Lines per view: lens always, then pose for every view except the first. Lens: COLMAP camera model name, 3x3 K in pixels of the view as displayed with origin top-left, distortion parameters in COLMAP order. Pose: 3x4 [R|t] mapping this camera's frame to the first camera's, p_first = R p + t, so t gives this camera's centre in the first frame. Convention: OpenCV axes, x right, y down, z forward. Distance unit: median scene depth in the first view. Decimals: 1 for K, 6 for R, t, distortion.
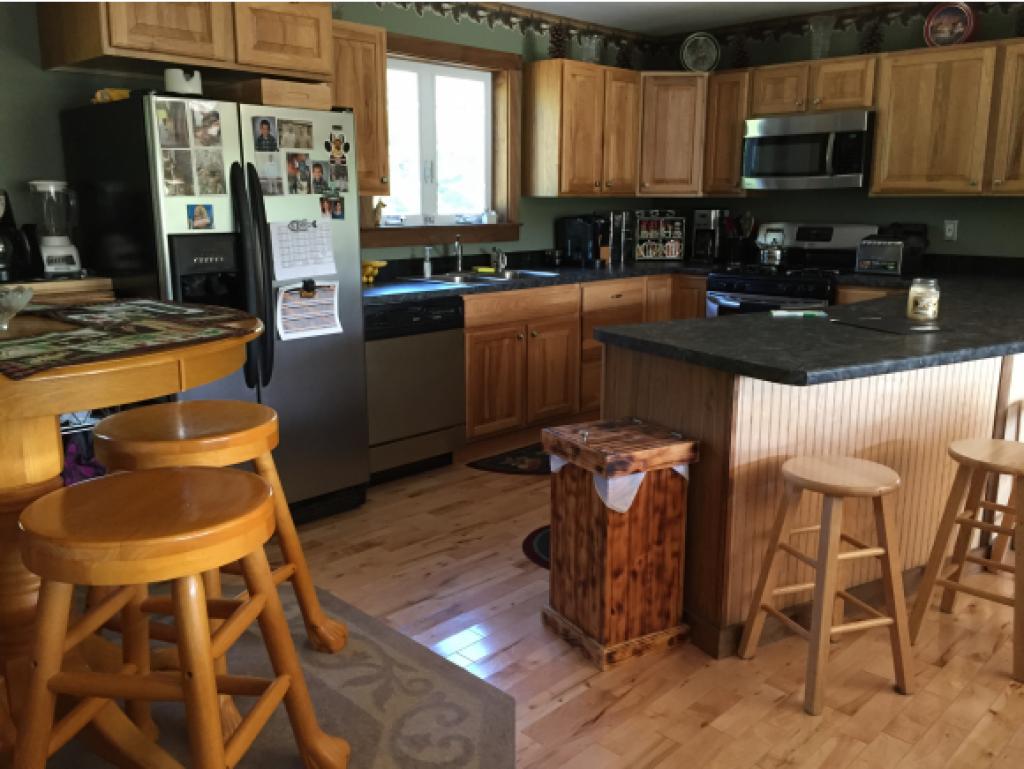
lens RADIAL K [[882.2, 0, 512.0], [0, 882.2, 384.5], [0, 0, 1]] dist [0.069457, -0.079137]
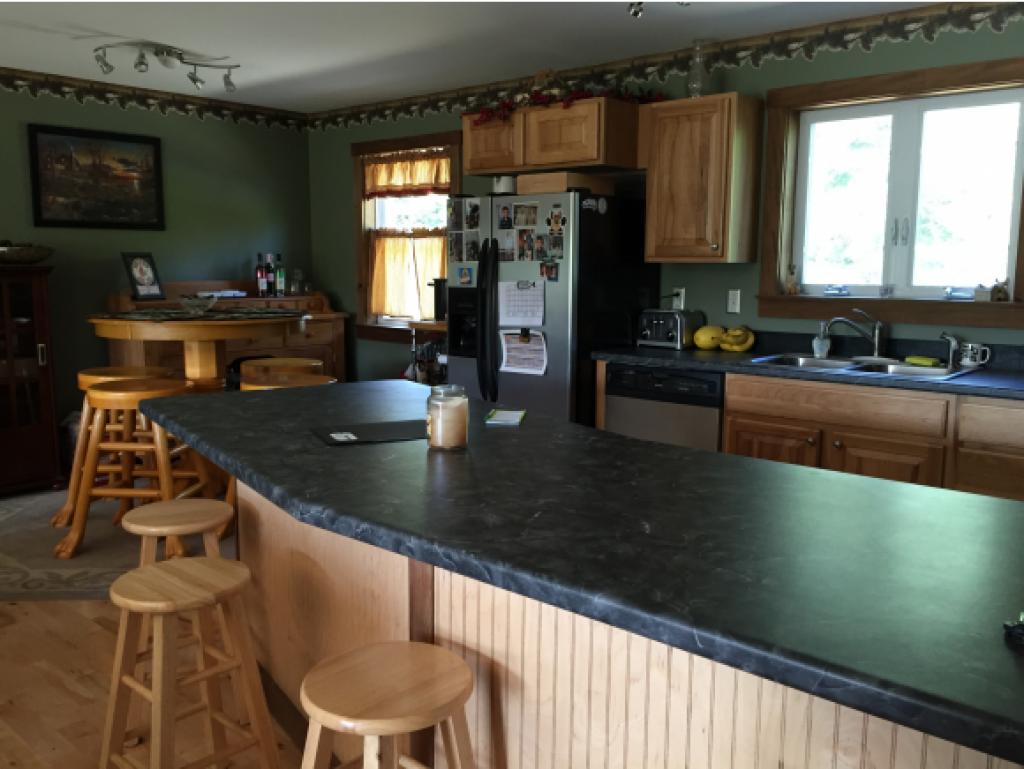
lens RADIAL K [[882.2, 0, 512.0], [0, 882.2, 384.5], [0, 0, 1]] dist [0.069457, -0.079137]
pose [[0.038356, 0.137158, -0.989806, 1.016954], [-0.212378, 0.969024, 0.126049, -0.194282], [0.976435, 0.205378, 0.066297, 0.916412]]
